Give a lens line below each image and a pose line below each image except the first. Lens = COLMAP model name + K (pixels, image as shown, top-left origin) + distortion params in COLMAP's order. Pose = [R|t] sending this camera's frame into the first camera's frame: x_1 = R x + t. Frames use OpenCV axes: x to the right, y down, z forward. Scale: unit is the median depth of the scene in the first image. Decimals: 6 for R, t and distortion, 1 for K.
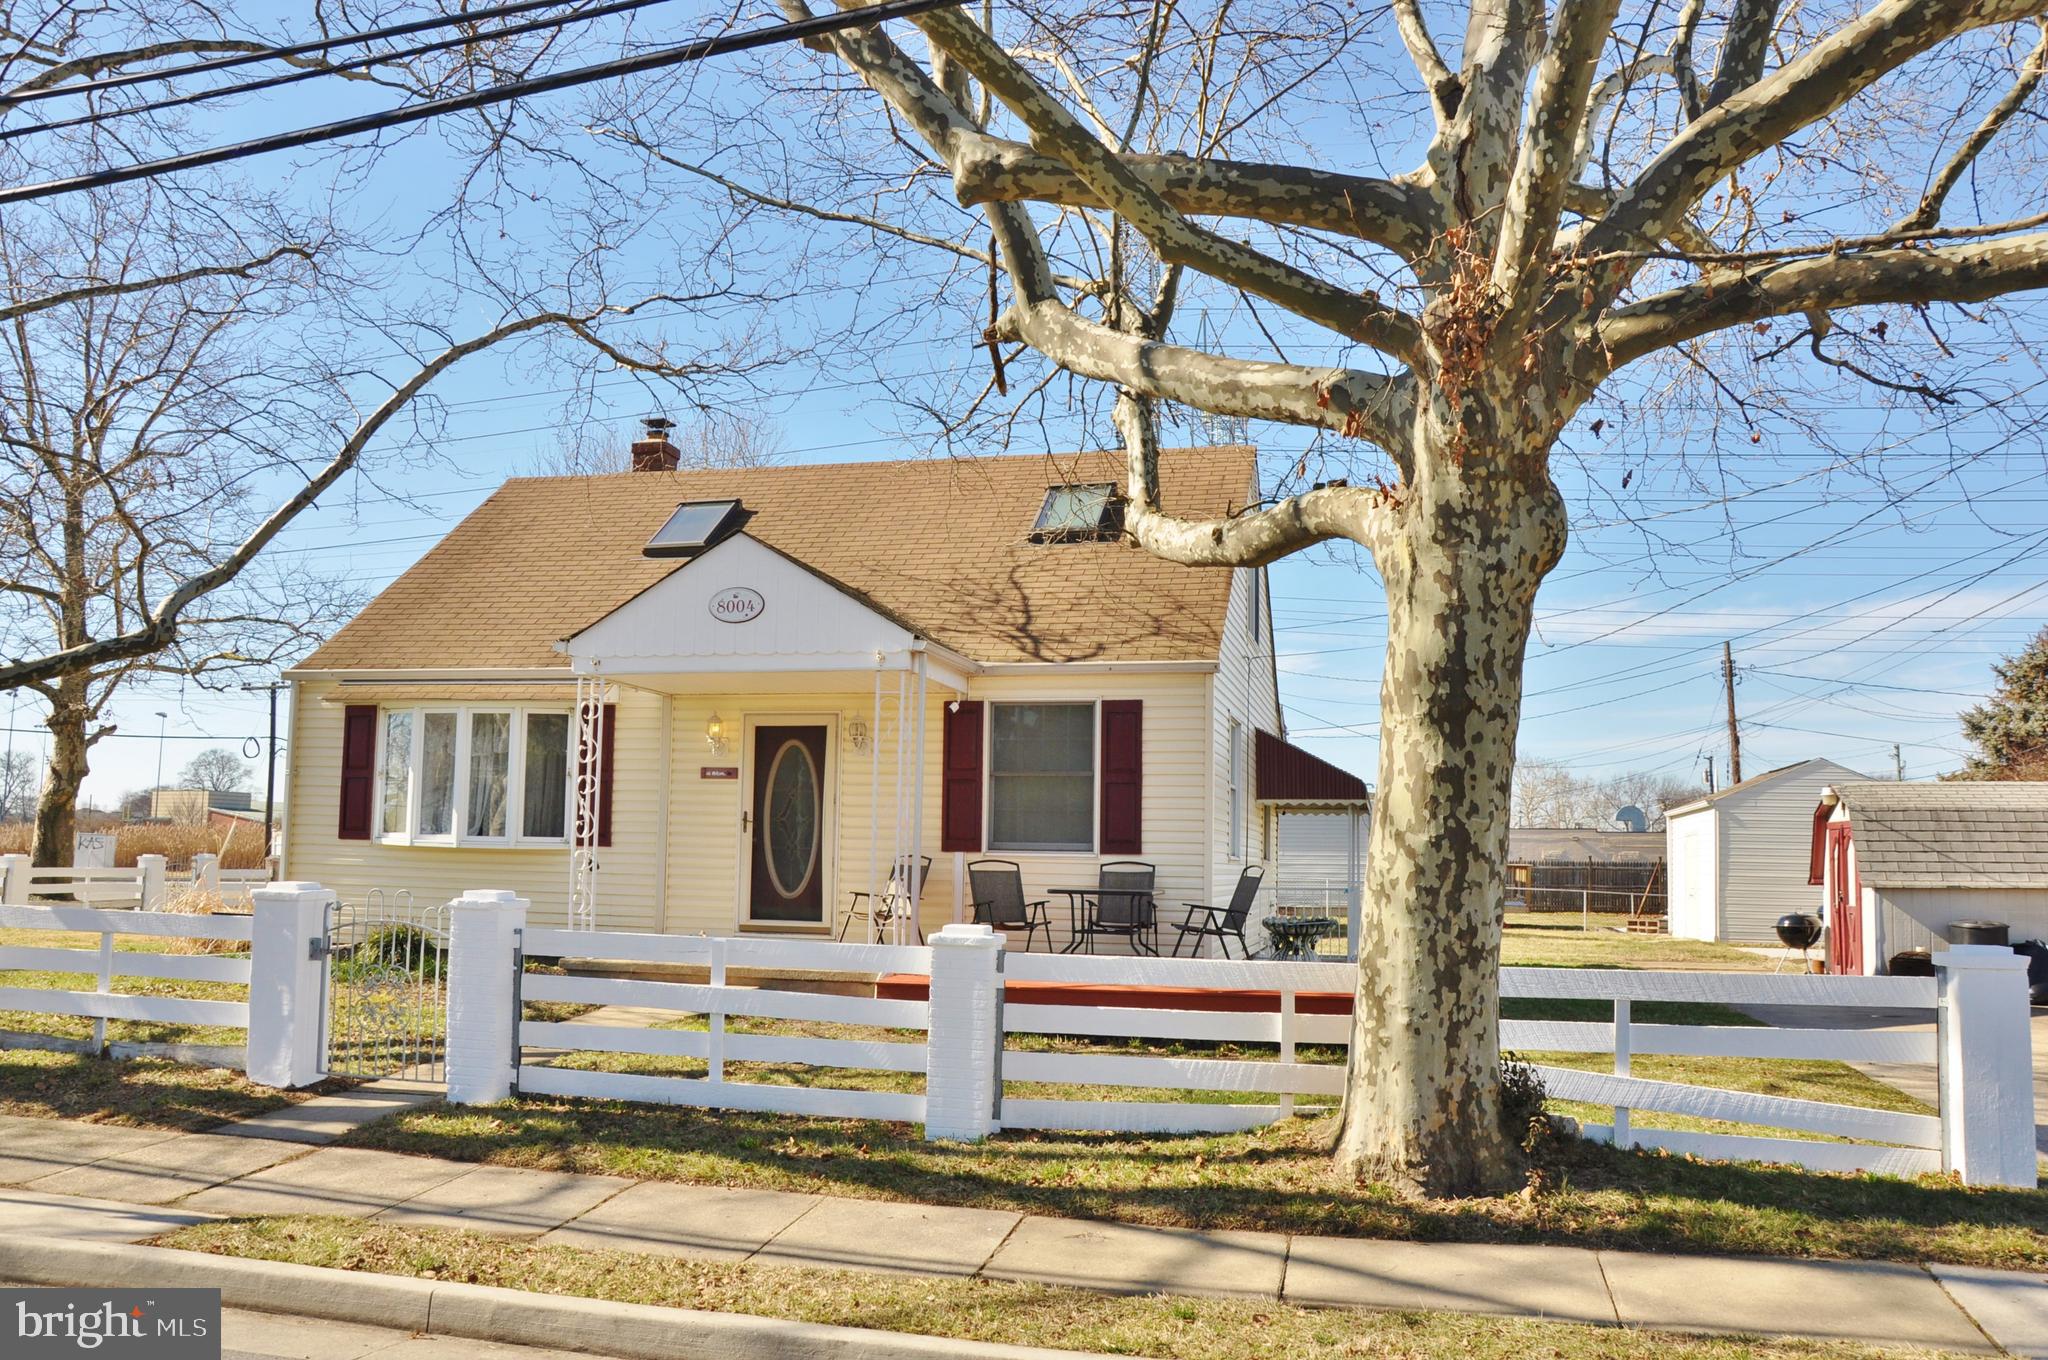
lens RADIAL K [[1591.9, 0, 1024.0], [0, 1591.9, 680.0], [0, 0, 1]] dist [-0.148387, 0.102034]
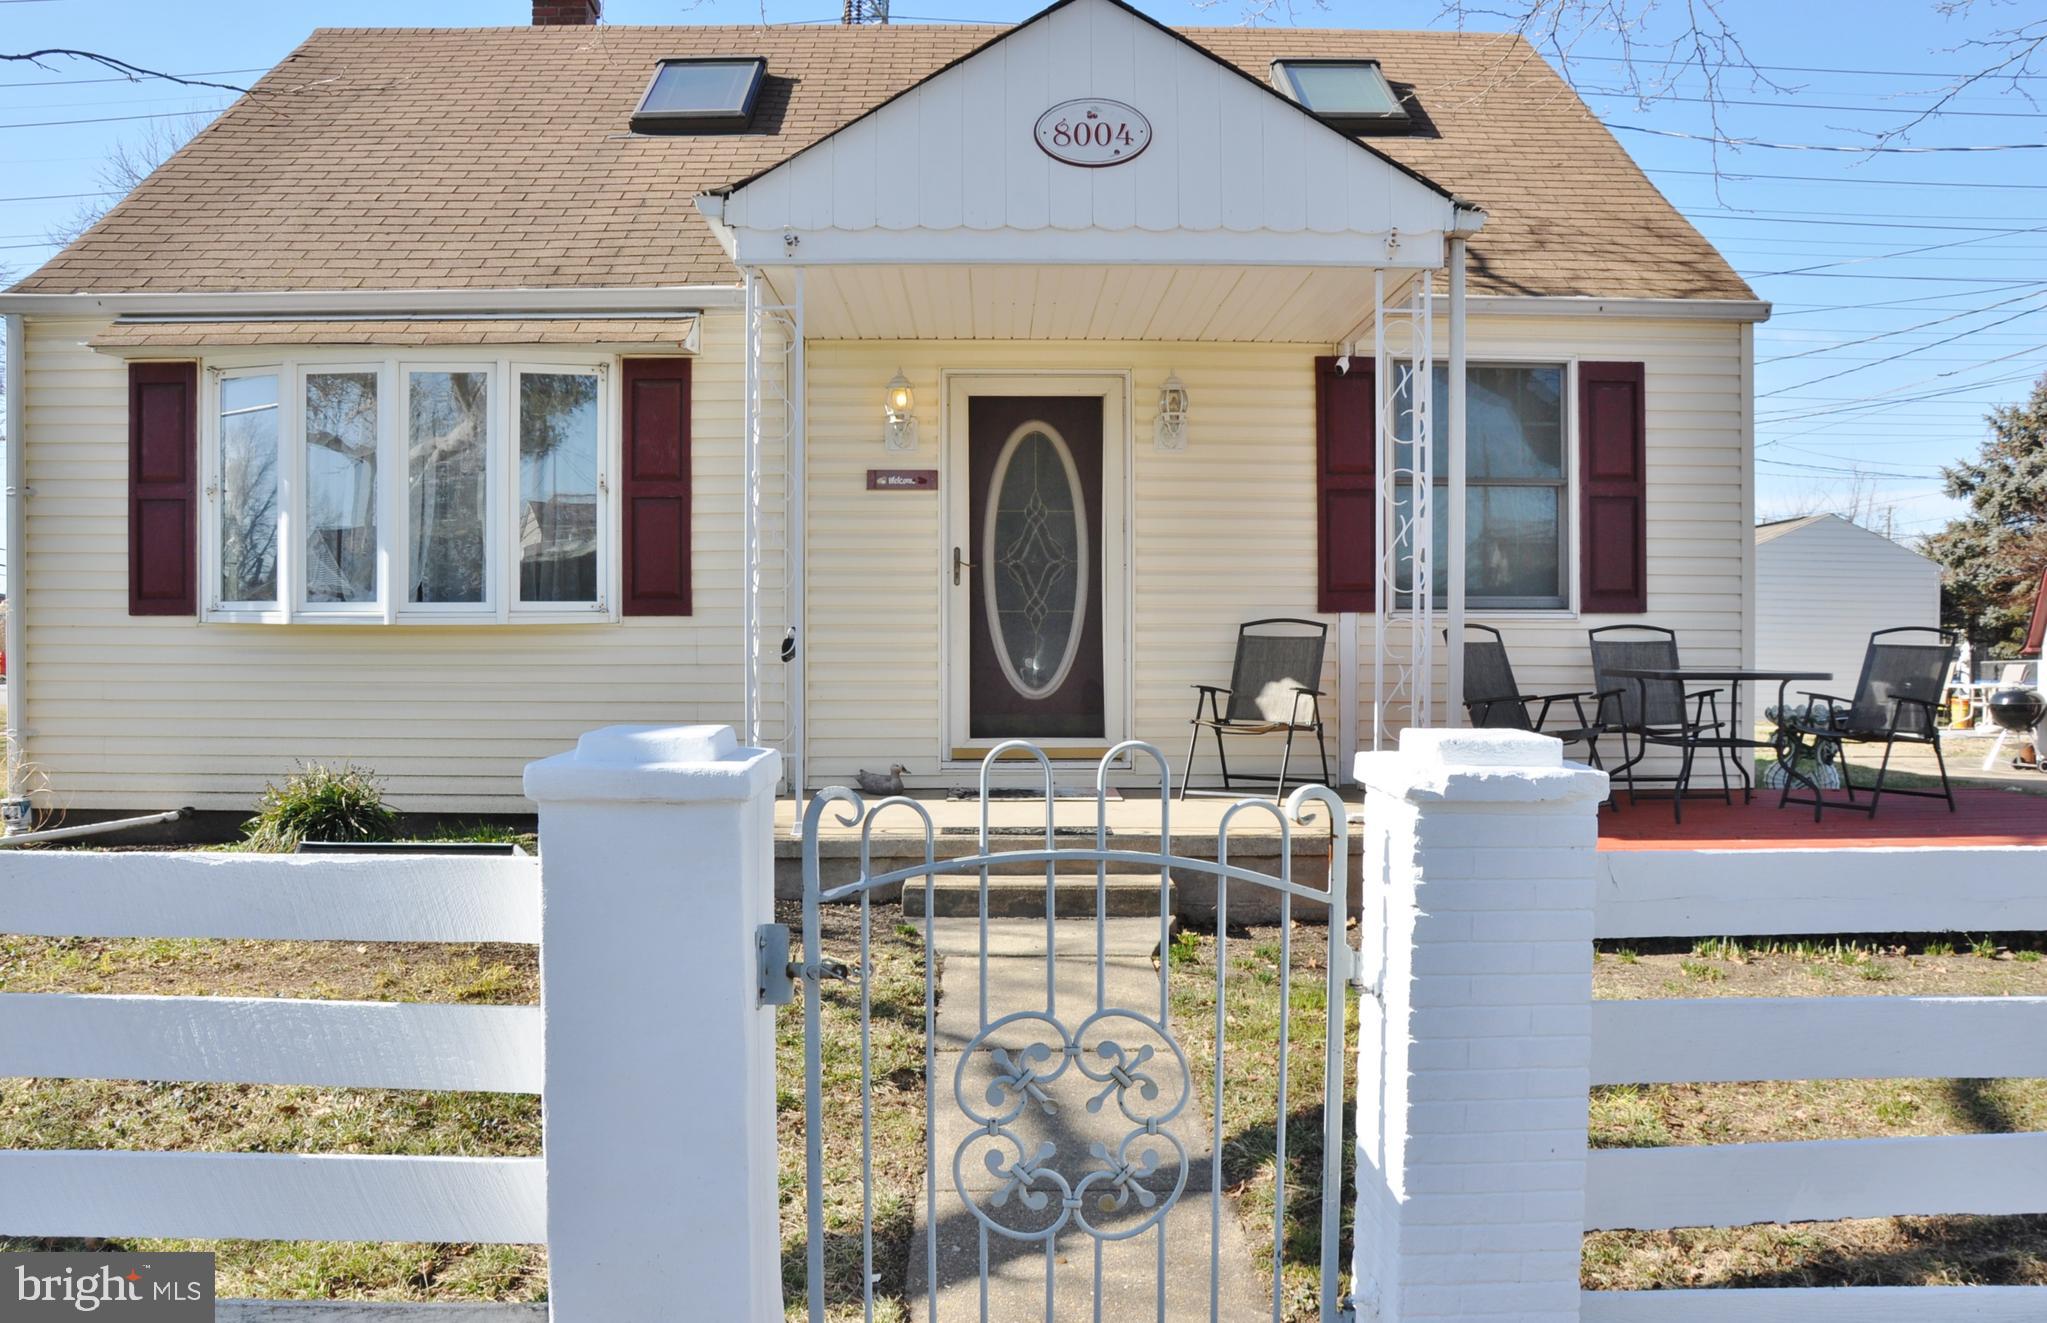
lens RADIAL K [[1615.7, 0, 1023.5], [0, 1615.7, 661.5], [0, 0, 1]] dist [-0.148112, 0.114770]
pose [[0.969489, -0.019781, 0.244337, -0.294300], [-0.011112, 0.992168, 0.124413, 0.051562], [-0.244884, -0.123332, 0.961676, 0.437931]]
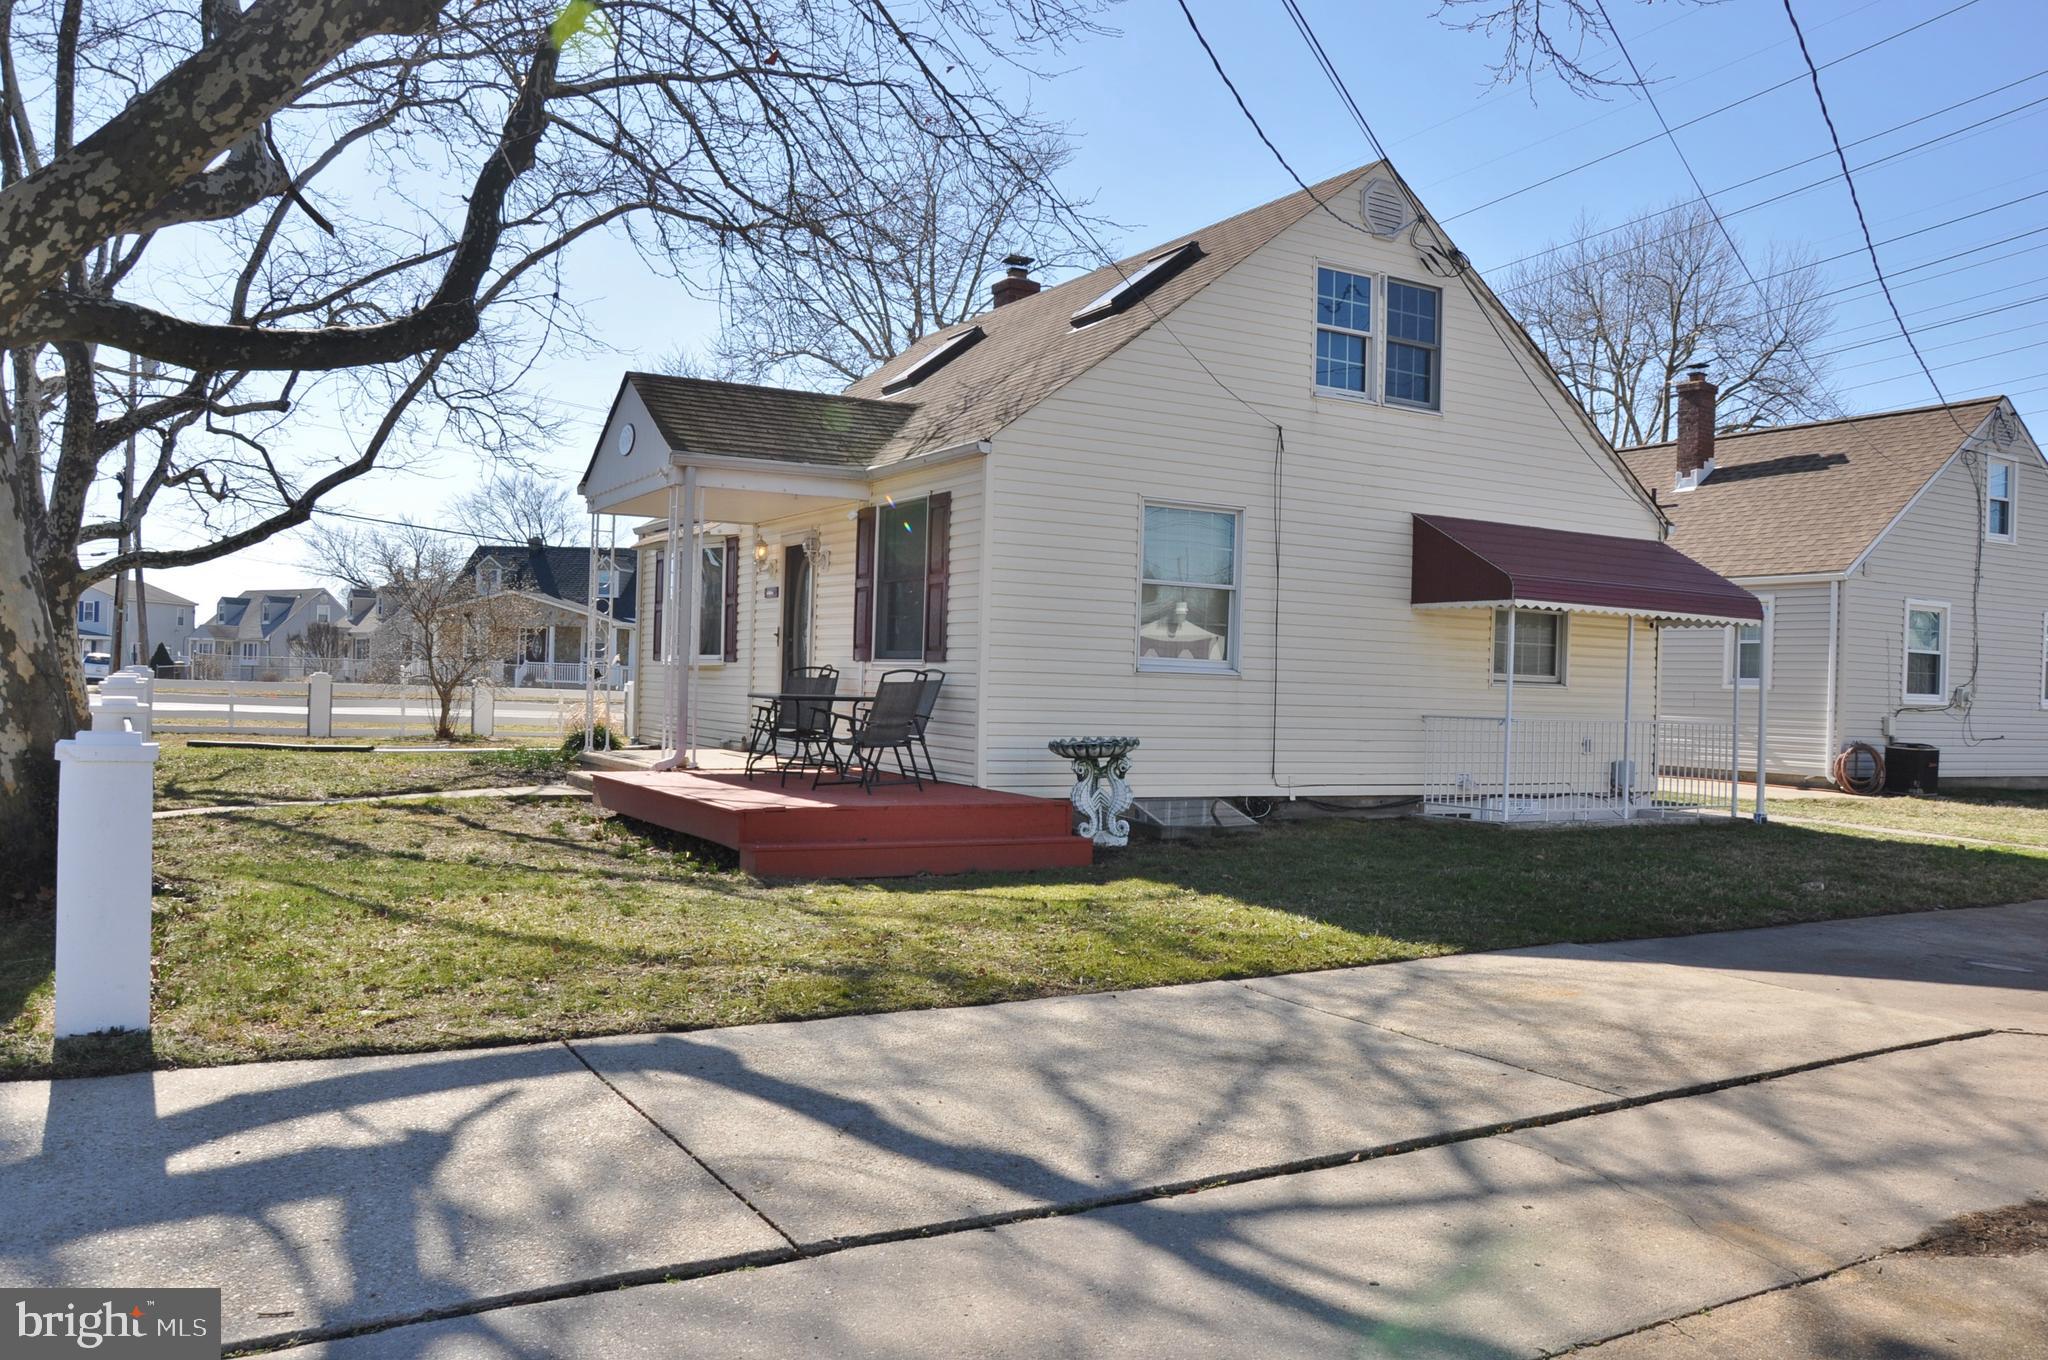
lens RADIAL K [[1559.6, 0, 1024.0], [0, 1559.6, 680.0], [0, 0, 1]] dist [-0.139833, -0.000092]
pose [[0.681284, 0.002588, -0.732015, 0.712746], [0.065429, 0.995776, 0.064415, 0.061891], [0.729090, -0.091780, 0.678236, 0.402311]]
